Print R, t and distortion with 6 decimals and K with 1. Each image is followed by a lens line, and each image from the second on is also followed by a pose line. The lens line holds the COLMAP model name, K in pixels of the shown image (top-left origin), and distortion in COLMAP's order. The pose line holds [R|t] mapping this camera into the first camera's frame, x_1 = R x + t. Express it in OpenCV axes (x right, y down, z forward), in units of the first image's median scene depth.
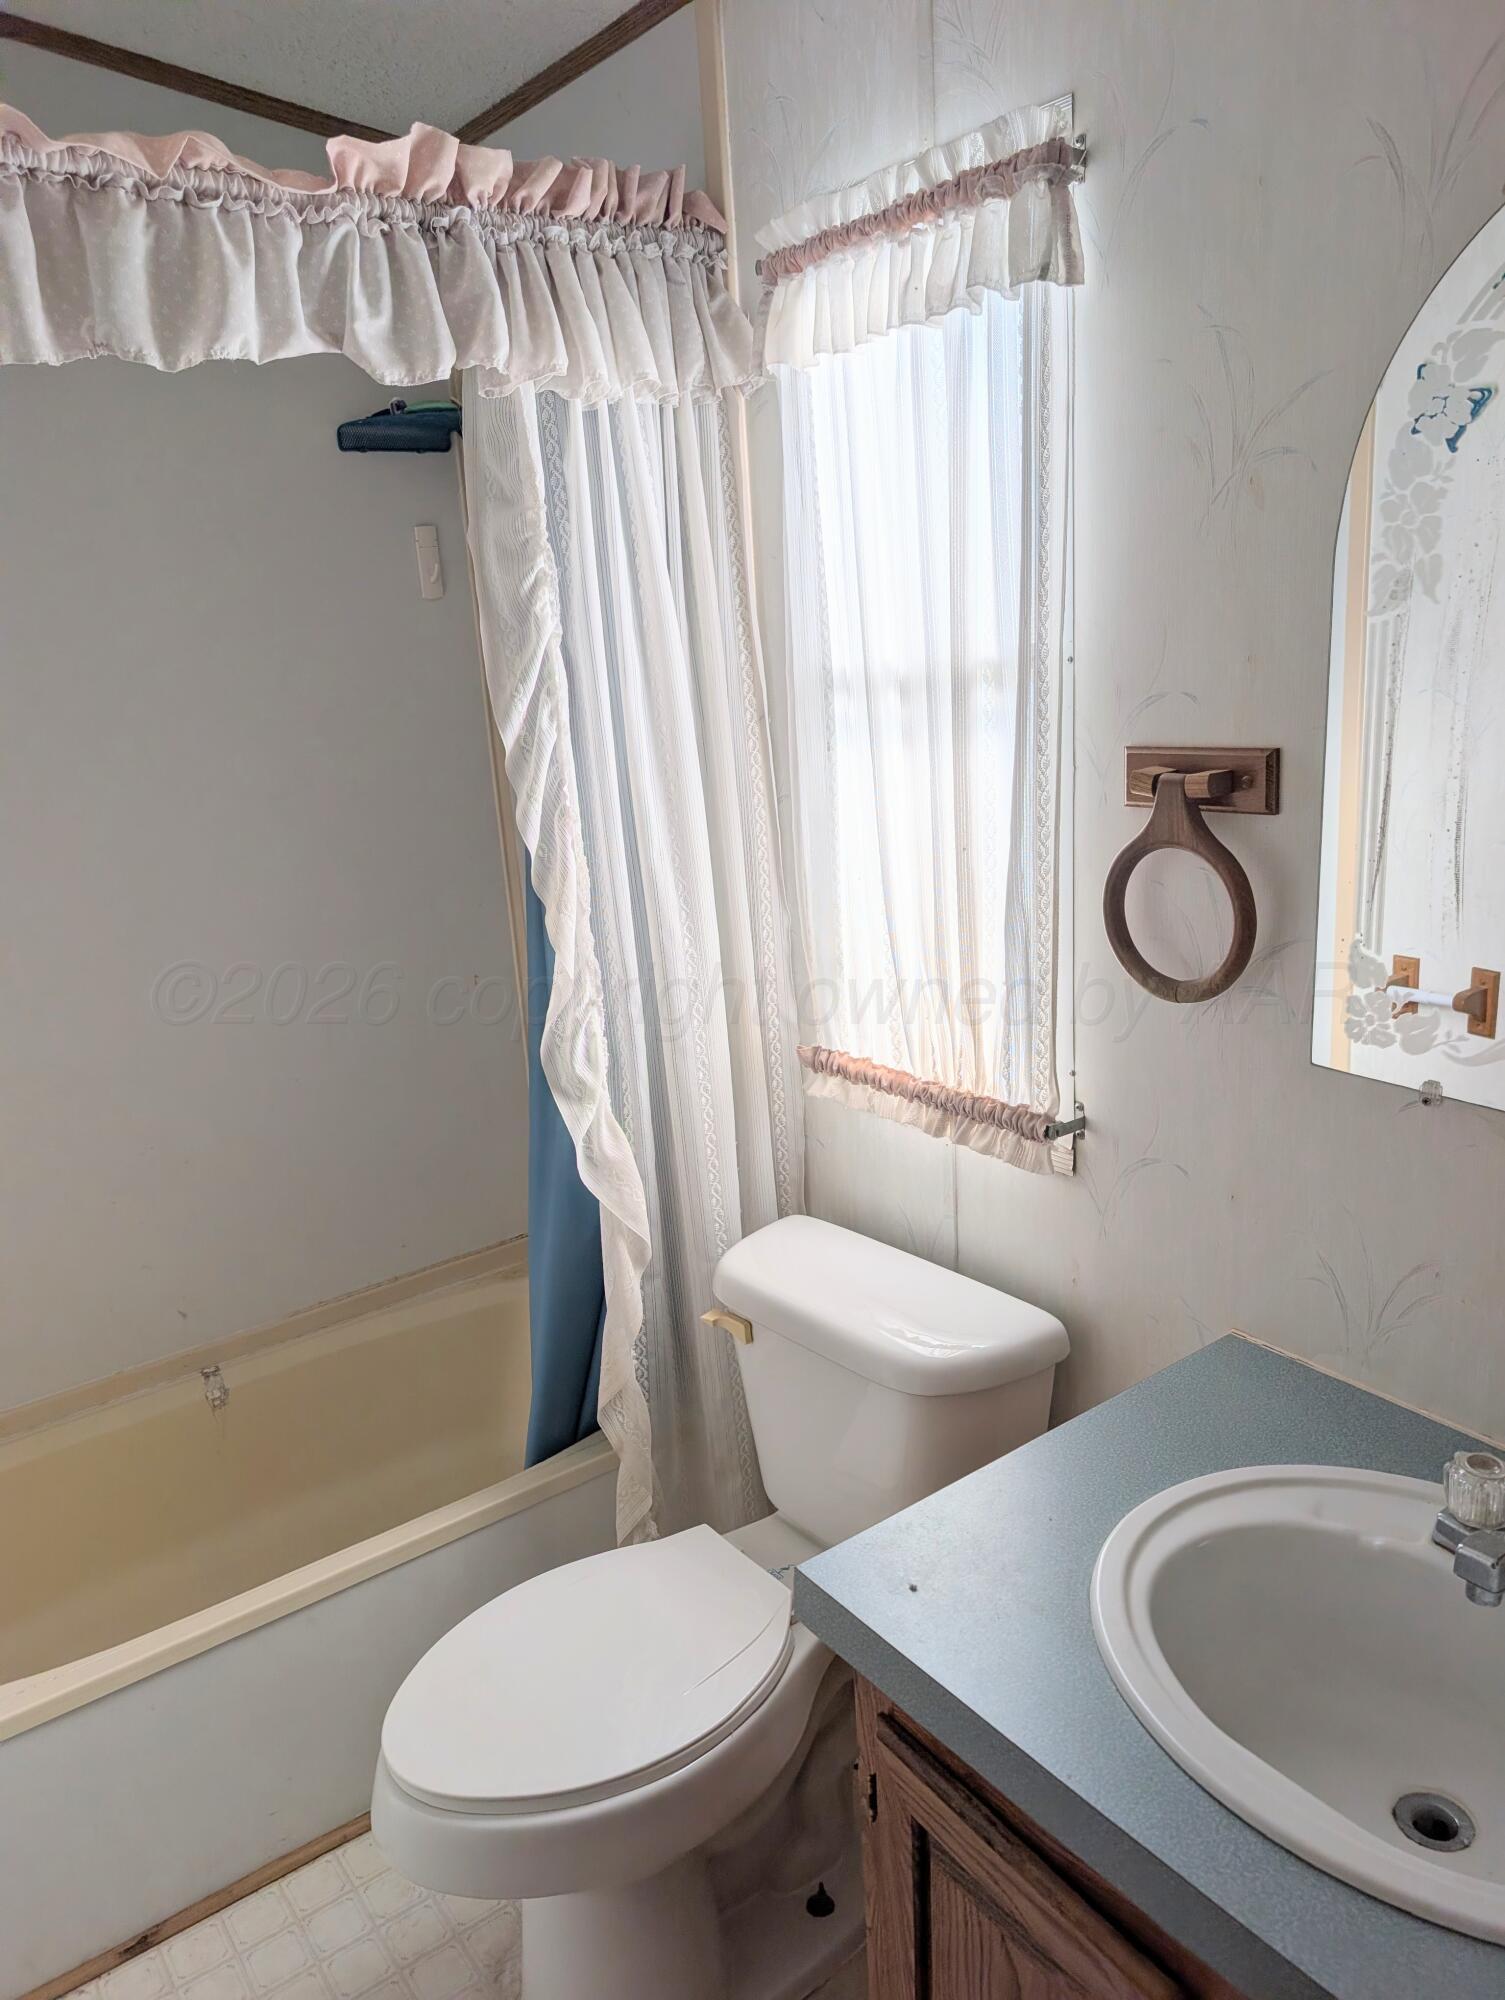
lens RADIAL K [[1436.8, 0, 751.6], [0, 1436.8, 1003.7], [0, 0, 1]] dist [0.005538, -0.000134]
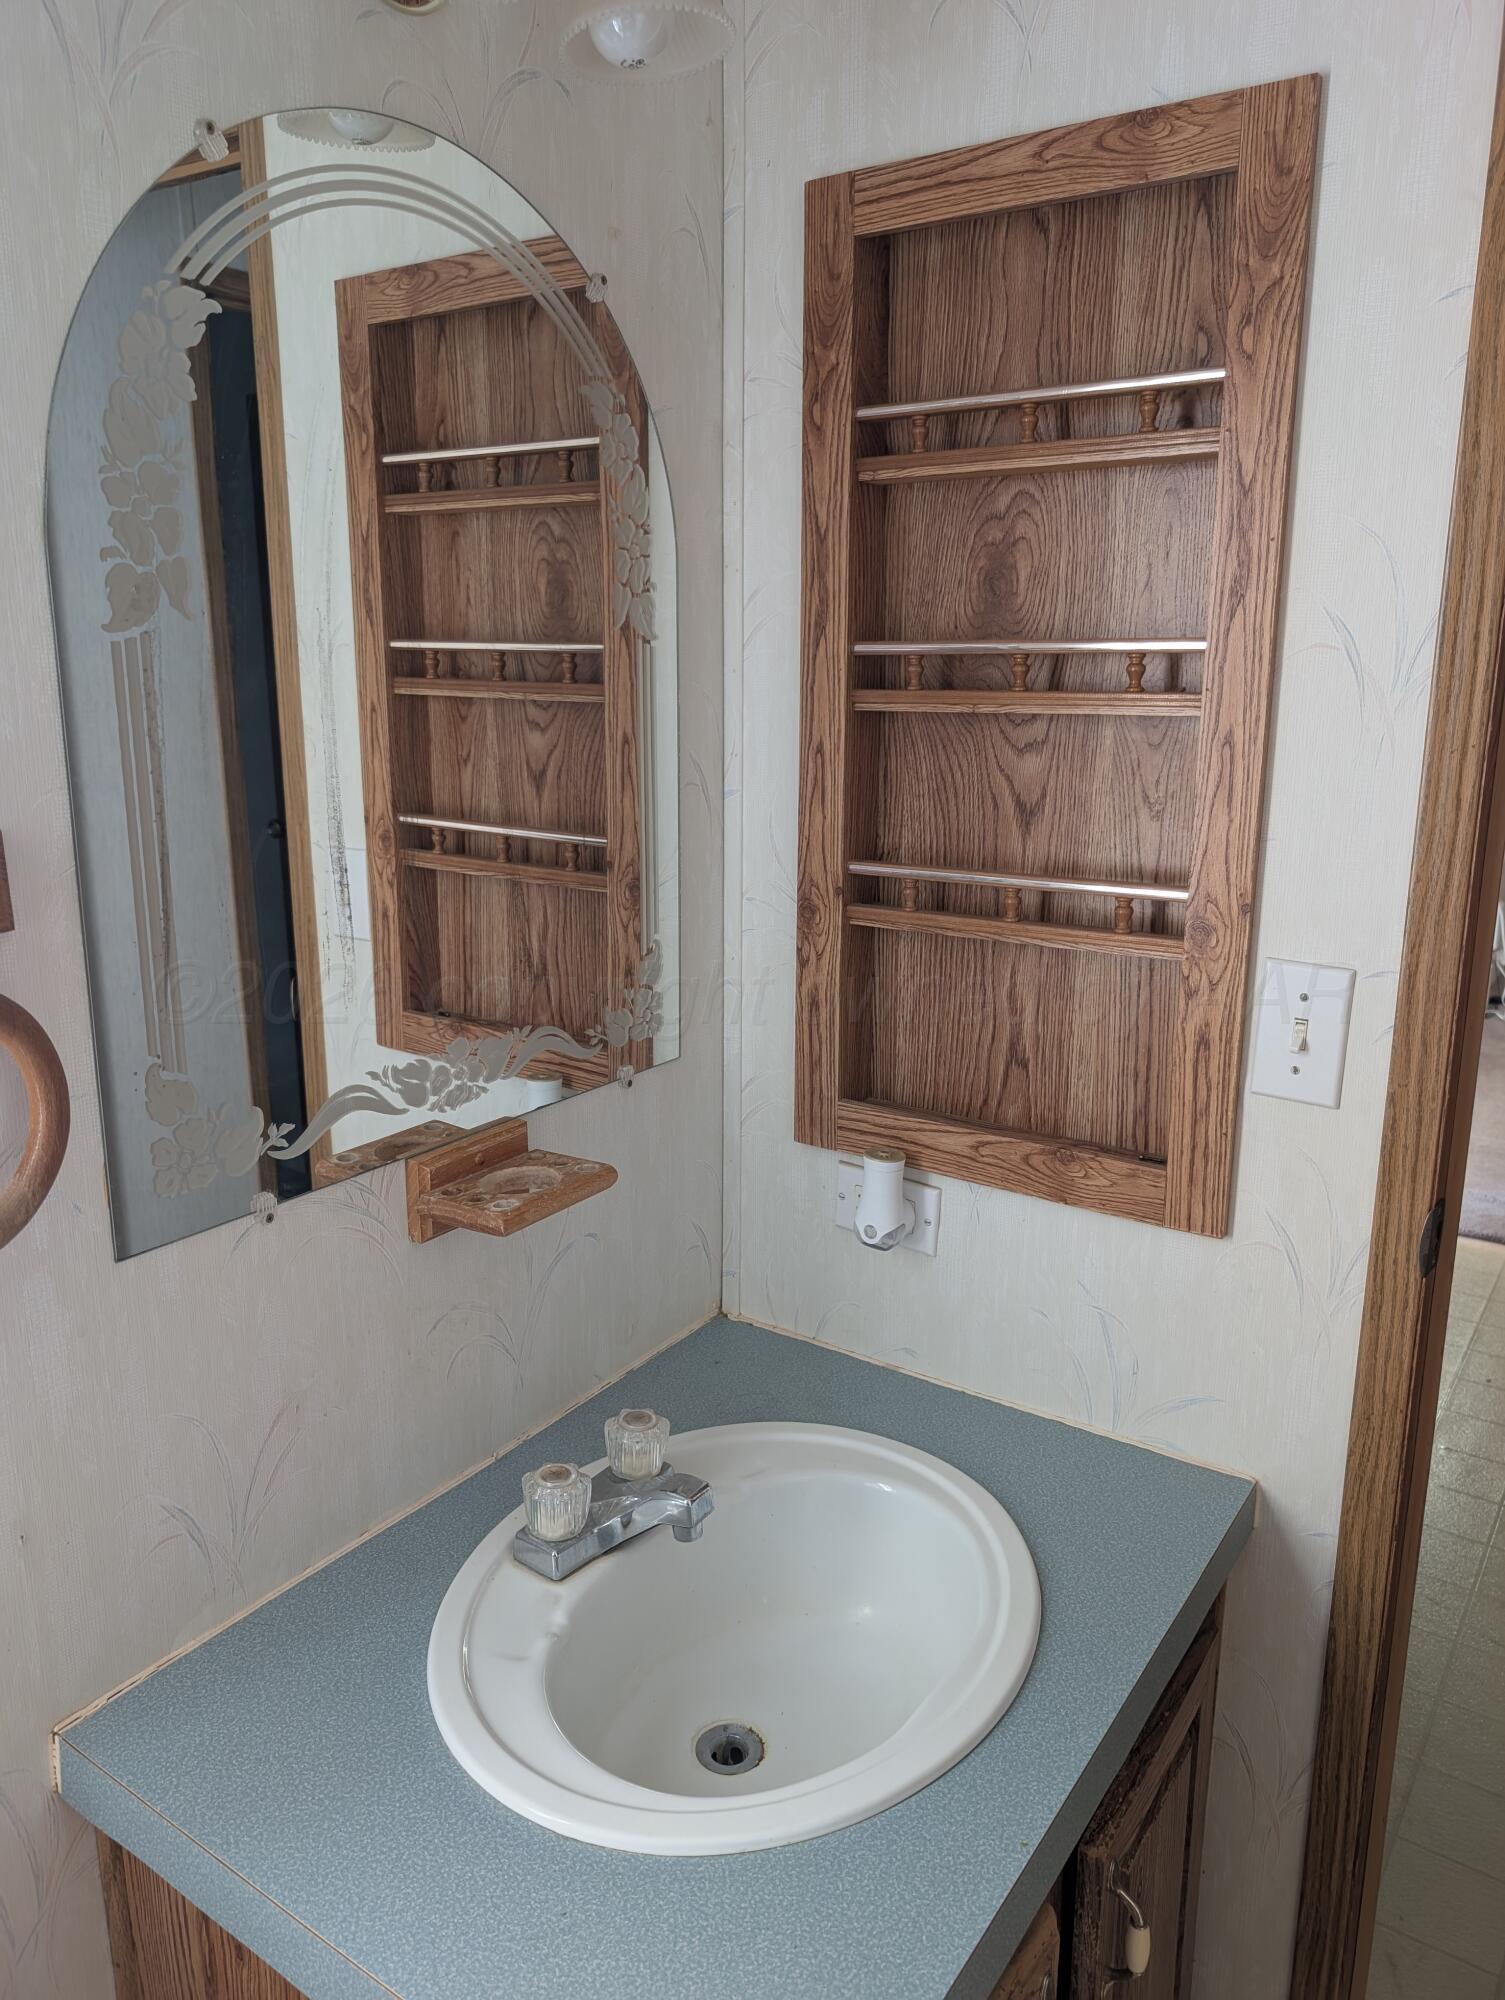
lens RADIAL K [[1436.8, 0, 751.0], [0, 1436.8, 988.7], [0, 0, 1]] dist [0.005538, -0.000134]
pose [[-0.335387, -0.152831, 0.929601, -0.213118], [0.265019, 0.931599, 0.248775, -0.106814], [-0.904036, 0.329797, -0.271943, 0.527313]]
